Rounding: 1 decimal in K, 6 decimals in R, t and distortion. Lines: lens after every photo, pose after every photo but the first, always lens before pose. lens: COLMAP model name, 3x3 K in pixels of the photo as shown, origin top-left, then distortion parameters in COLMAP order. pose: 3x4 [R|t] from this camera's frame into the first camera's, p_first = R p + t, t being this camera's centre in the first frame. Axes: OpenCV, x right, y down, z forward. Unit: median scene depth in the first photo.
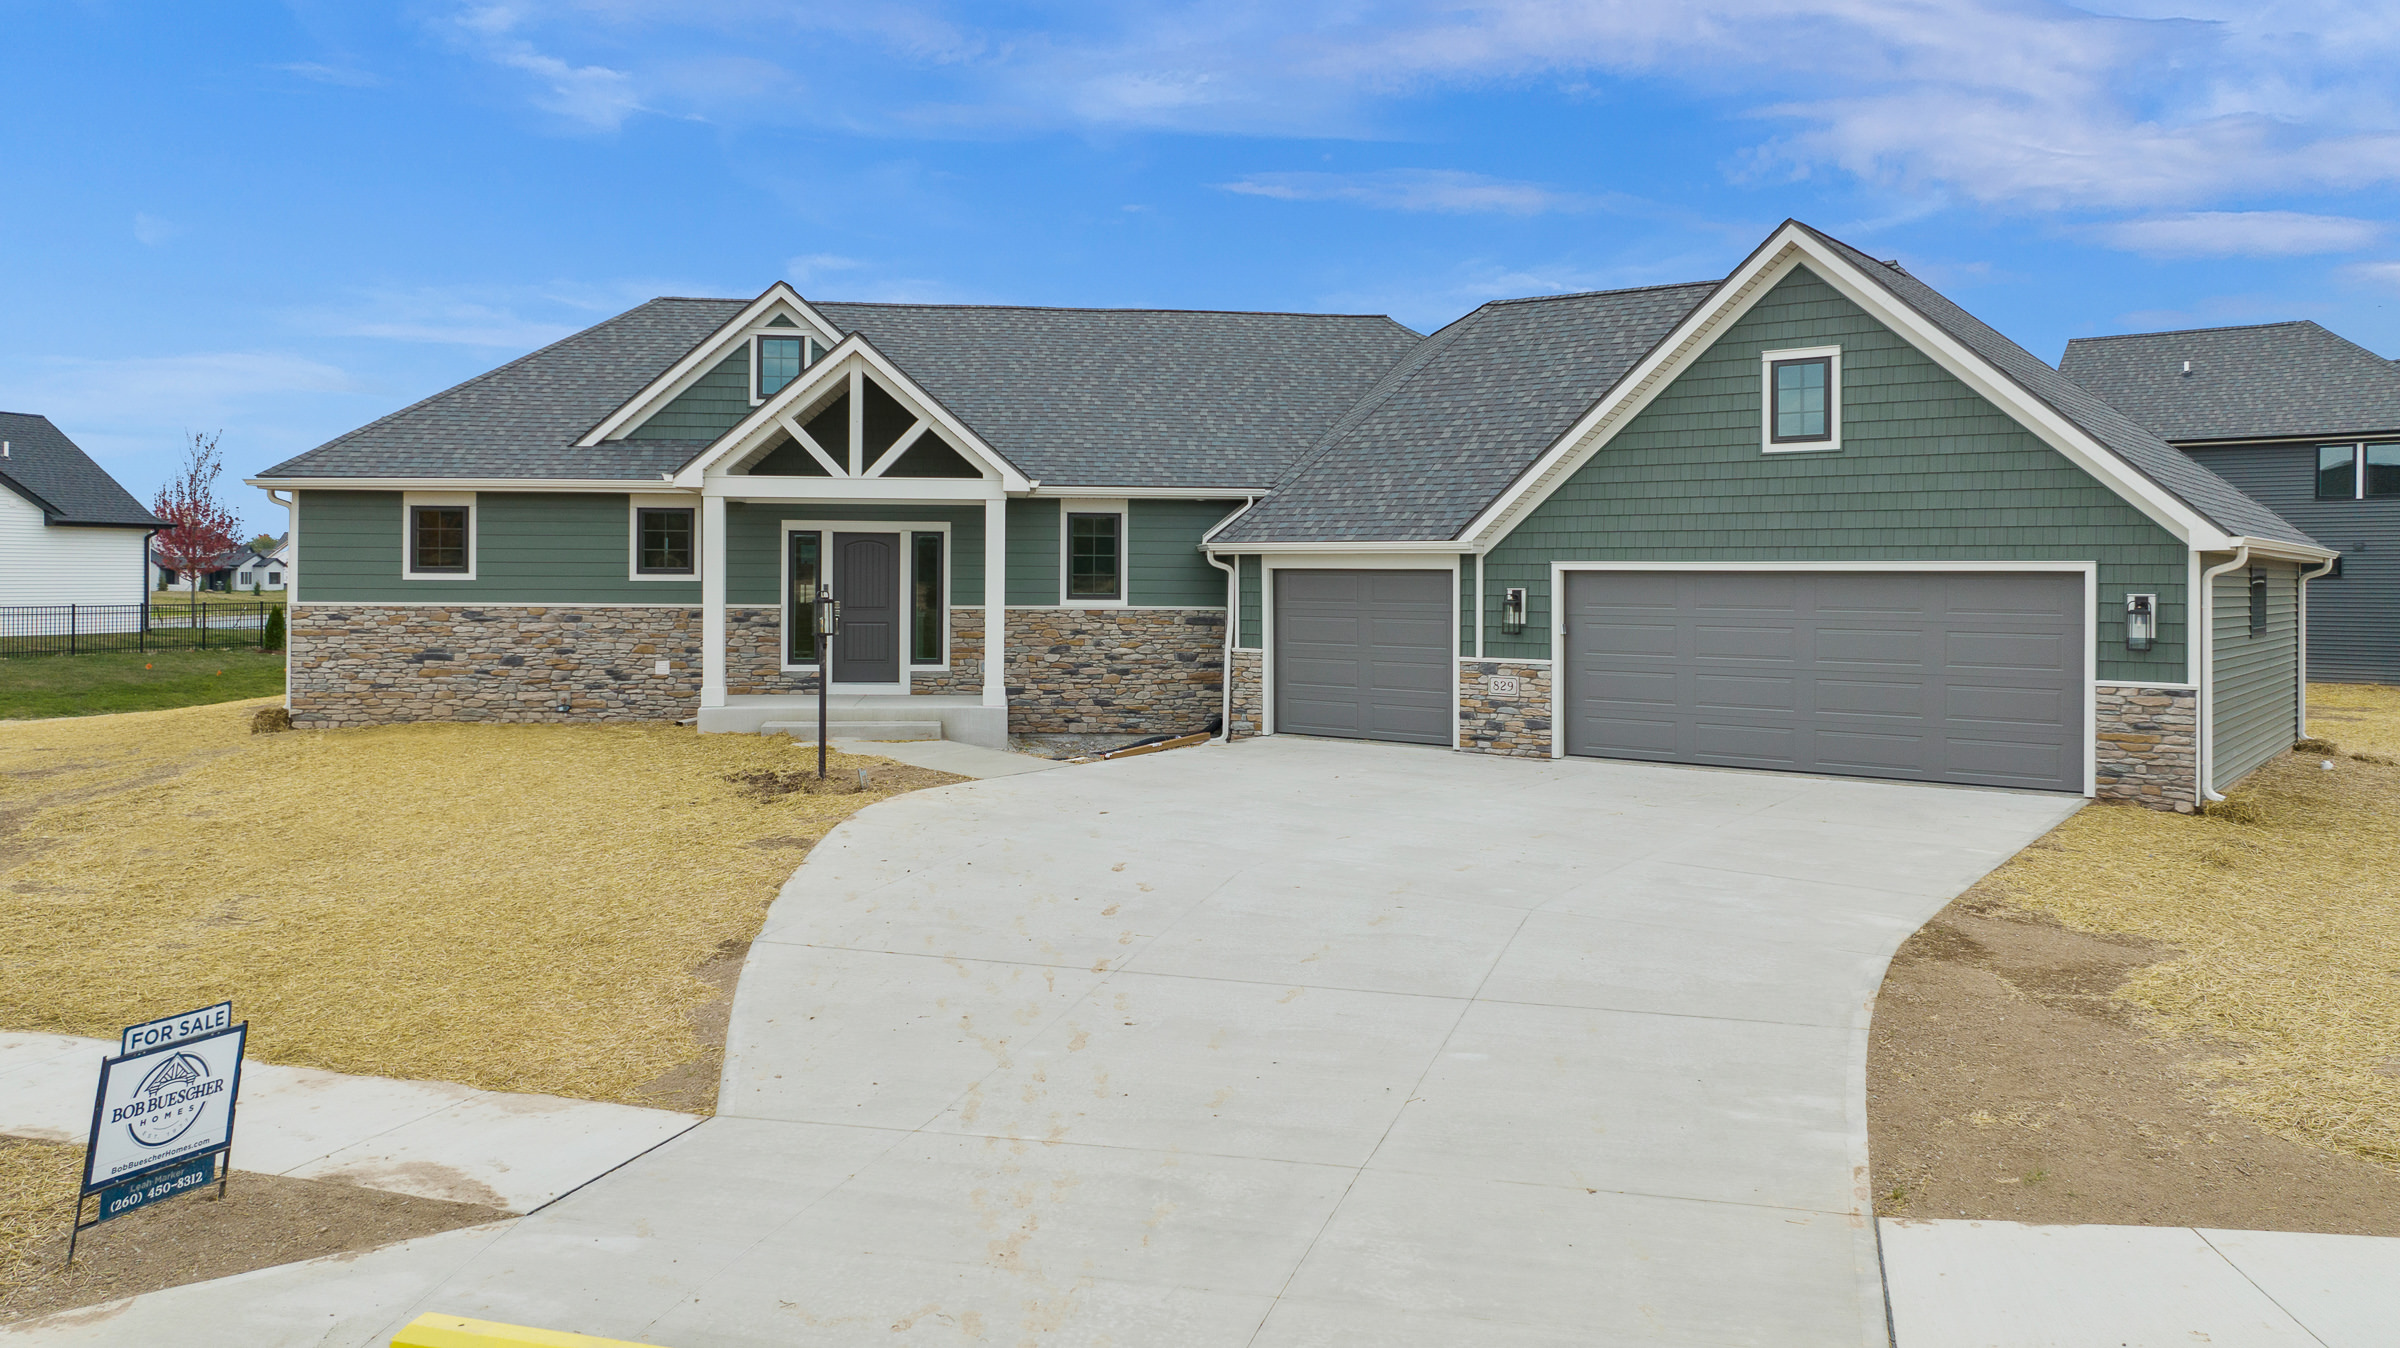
lens RADIAL K [[1617.1, 0, 1218.8], [0, 1617.1, 653.2], [0, 0, 1]] dist [-0.022615, 0.012284]
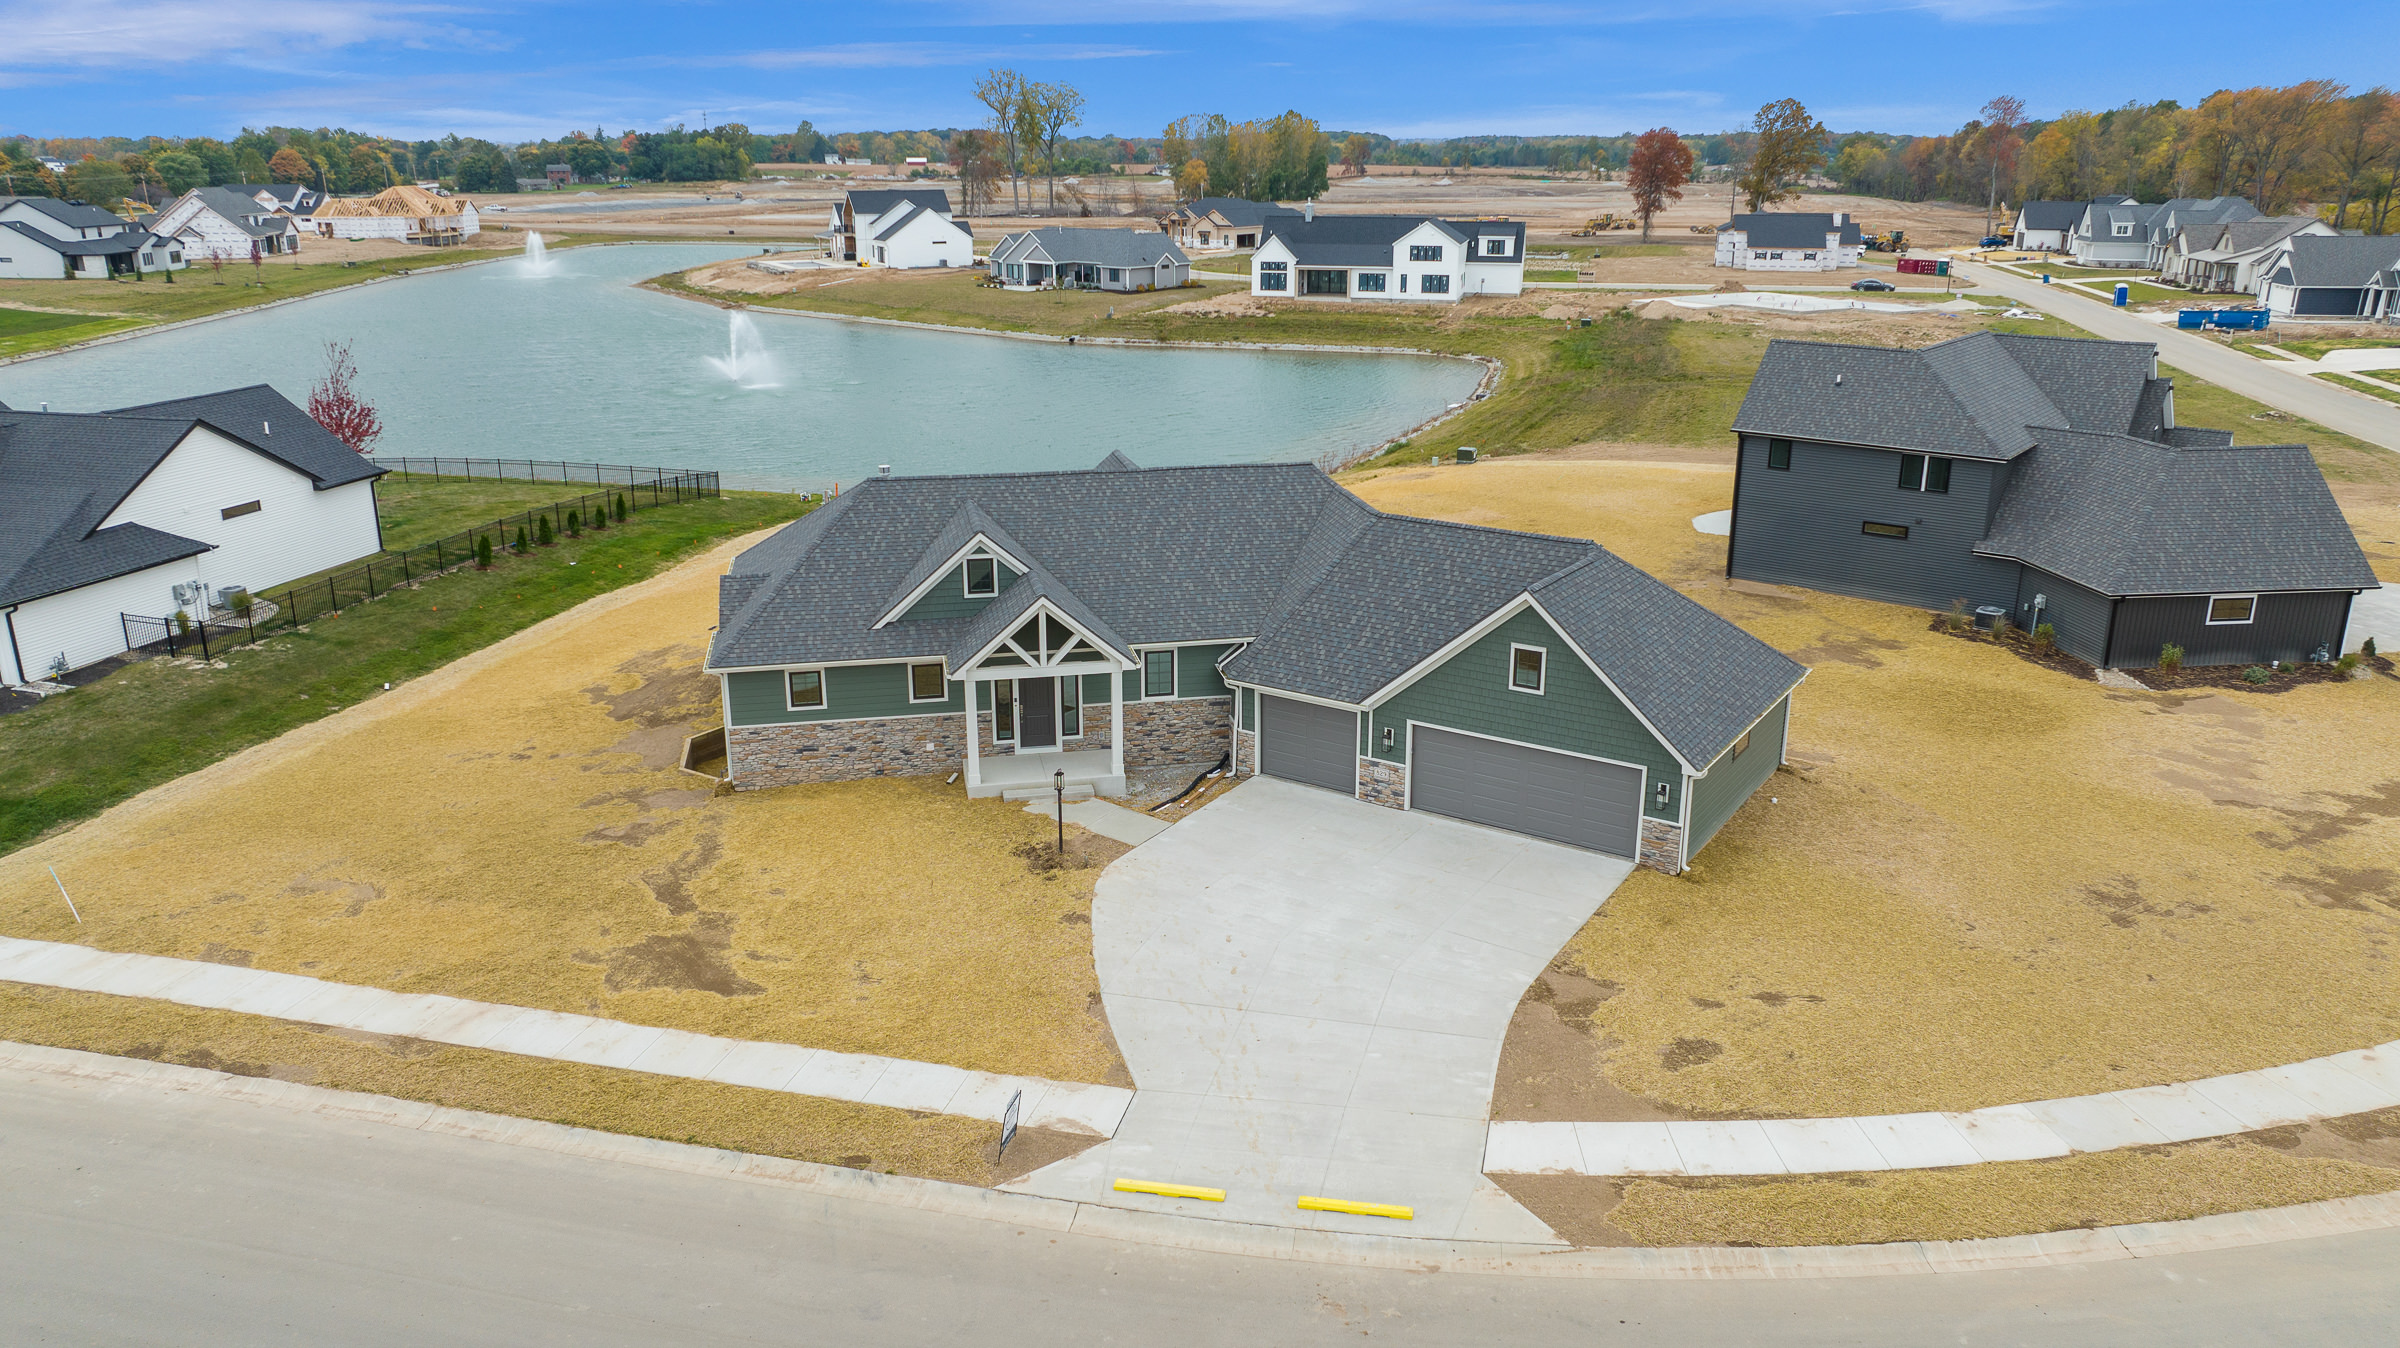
lens RADIAL K [[1617.1, 0, 1195.0], [0, 1617.1, 681.5], [0, 0, 1]] dist [-0.022615, 0.012284]
pose [[0.996901, -0.029968, 0.072740, -0.186276], [0.007587, 0.956915, 0.290268, -0.635873], [-0.078305, -0.288817, 0.954177, -0.816111]]
